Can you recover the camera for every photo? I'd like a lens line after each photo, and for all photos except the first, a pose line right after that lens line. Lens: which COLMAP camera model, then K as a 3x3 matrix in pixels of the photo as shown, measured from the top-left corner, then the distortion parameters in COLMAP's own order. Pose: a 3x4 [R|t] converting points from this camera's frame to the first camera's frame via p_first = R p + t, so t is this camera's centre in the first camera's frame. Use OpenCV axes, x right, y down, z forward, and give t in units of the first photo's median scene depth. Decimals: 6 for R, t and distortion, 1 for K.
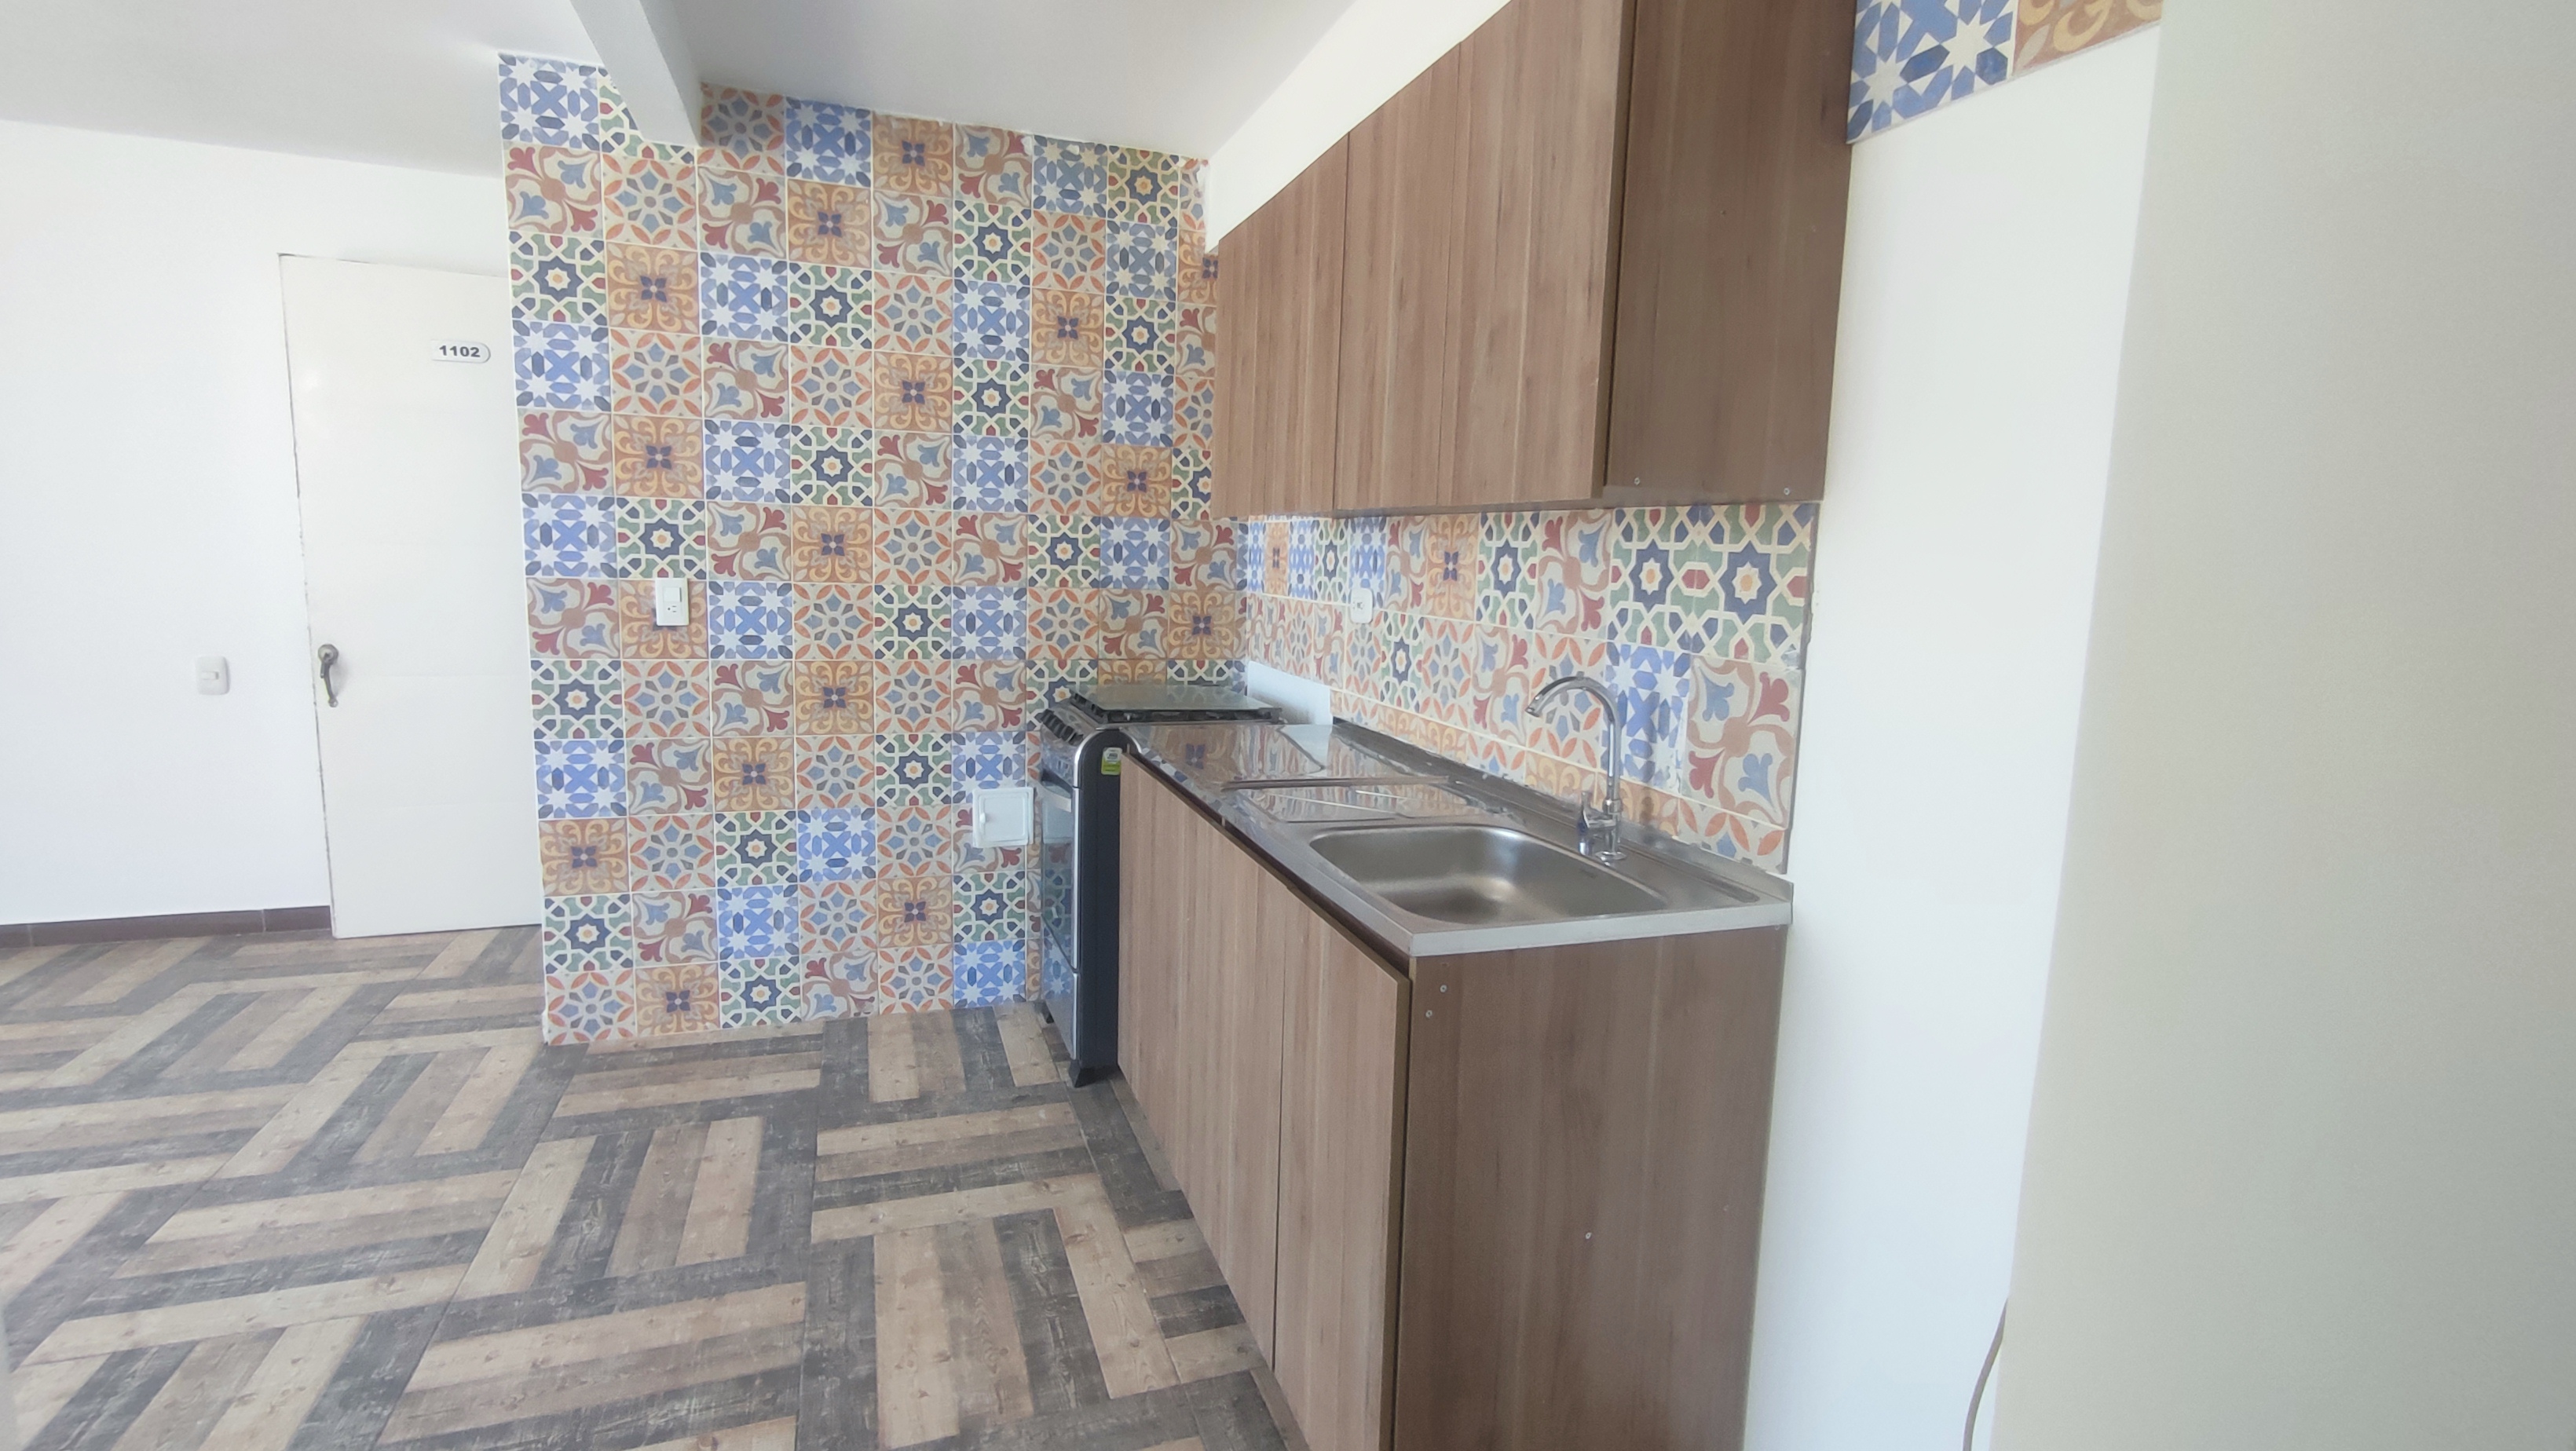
lens RADIAL K [[1176.3, 0, 1276.2], [0, 1176.3, 717.4], [0, 0, 1]] dist [0.007234, 0.007129]
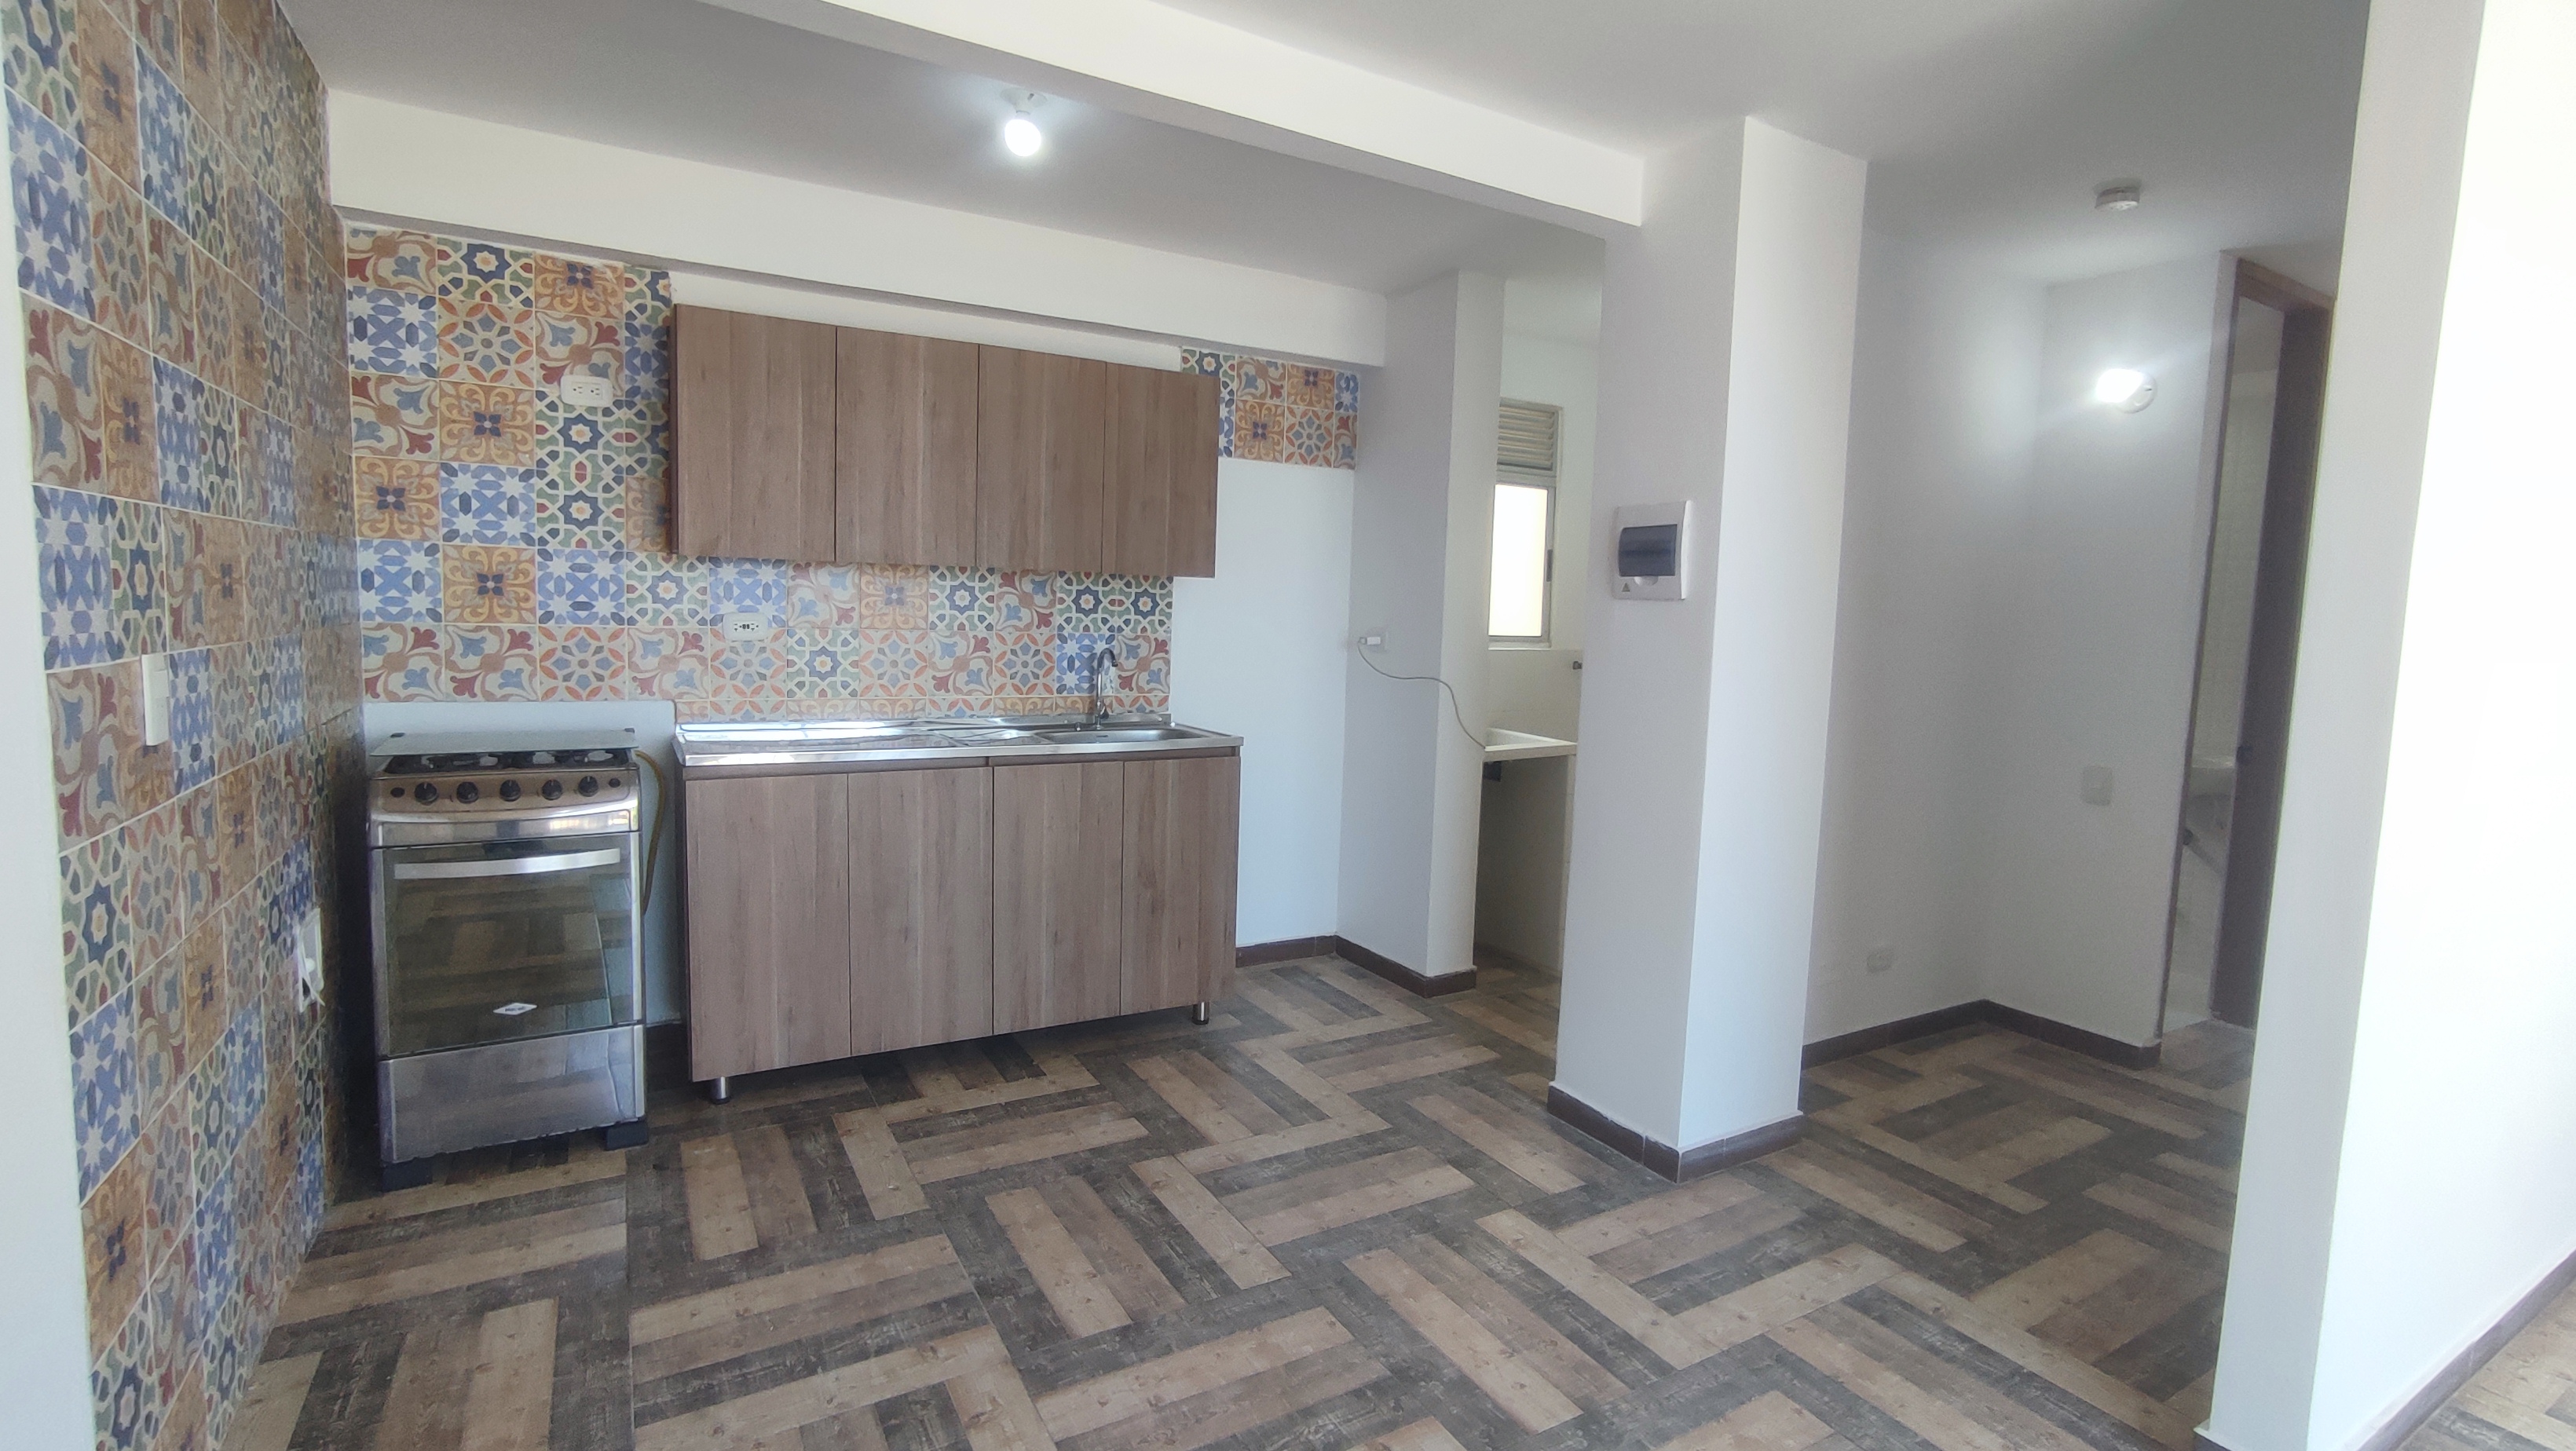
lens RADIAL K [[1176.3, 0, 1248.9], [0, 1176.3, 722.7], [0, 0, 1]] dist [0.007234, 0.007129]
pose [[-0.160671, -0.137953, 0.977320, -1.124613], [0.102005, 0.982561, 0.155462, -0.121257], [-0.981723, 0.124670, -0.143798, 0.604700]]
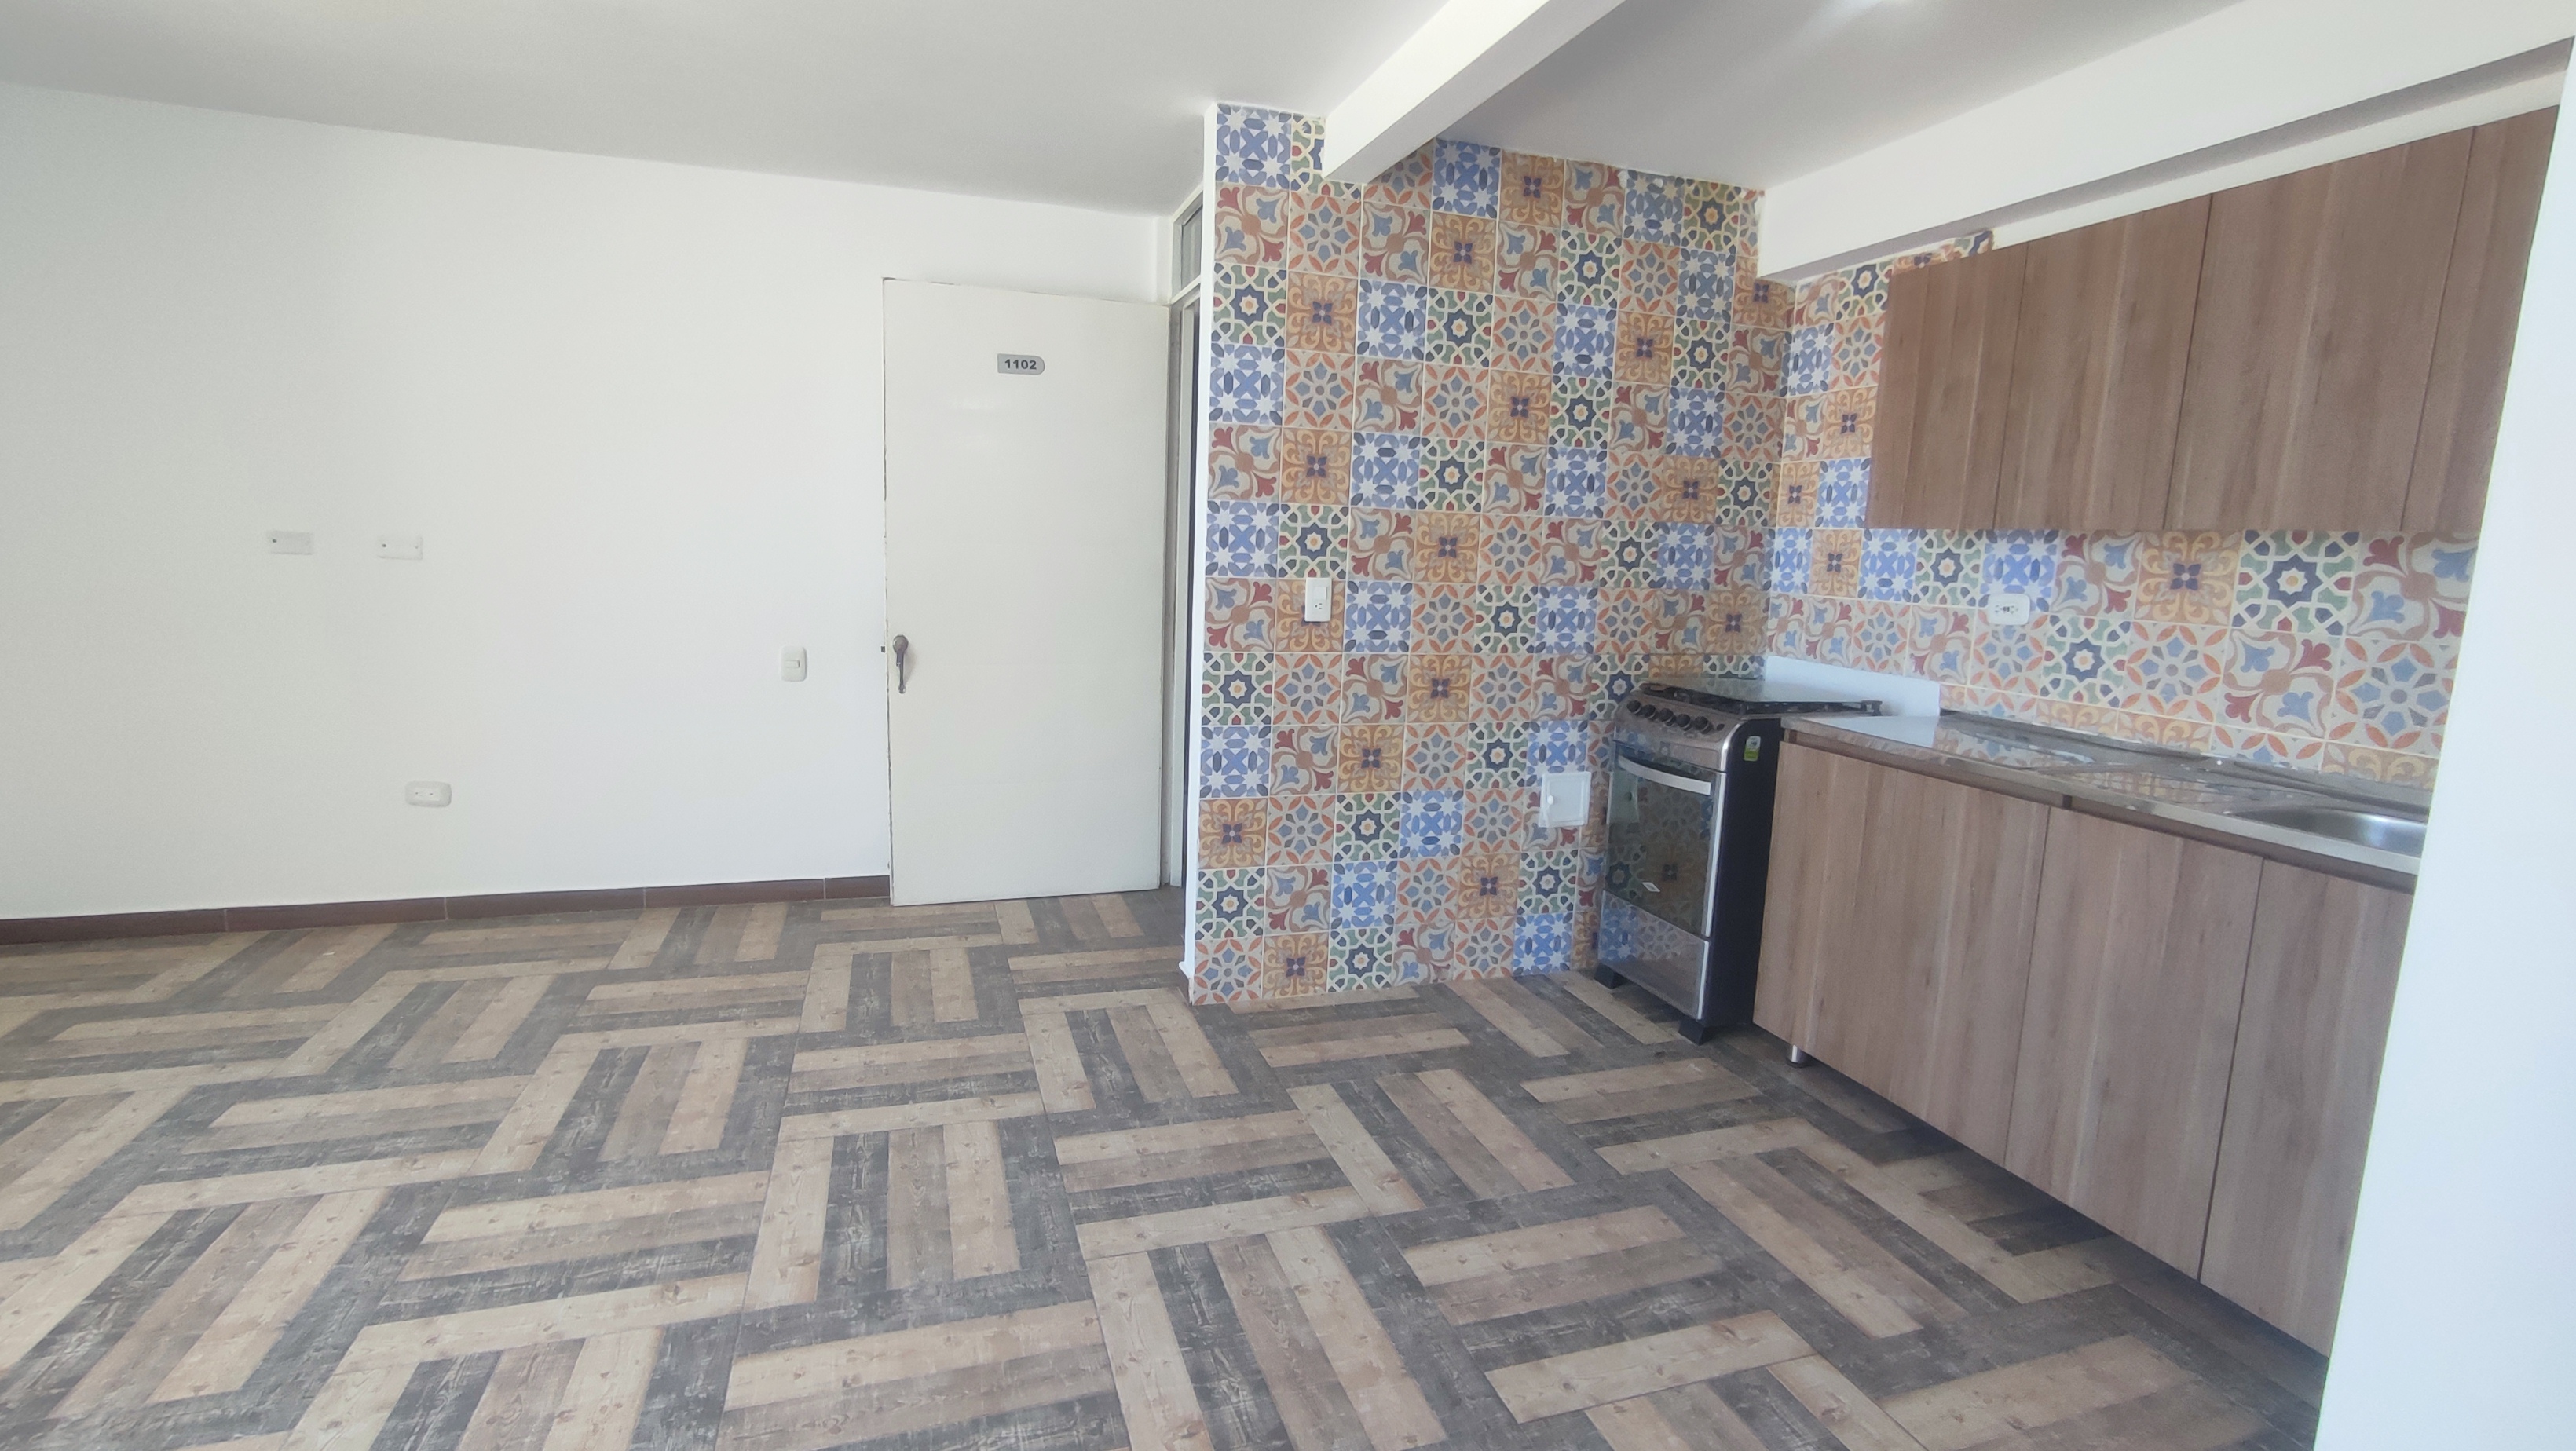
lens RADIAL K [[1176.3, 0, 1329.0], [0, 1176.3, 713.8], [0, 0, 1]] dist [0.007234, 0.007129]
pose [[0.999947, 0.006548, 0.007937, -0.517341], [-0.006611, 0.999947, 0.007926, -0.001400], [-0.007885, -0.007978, 0.999937, -0.089730]]
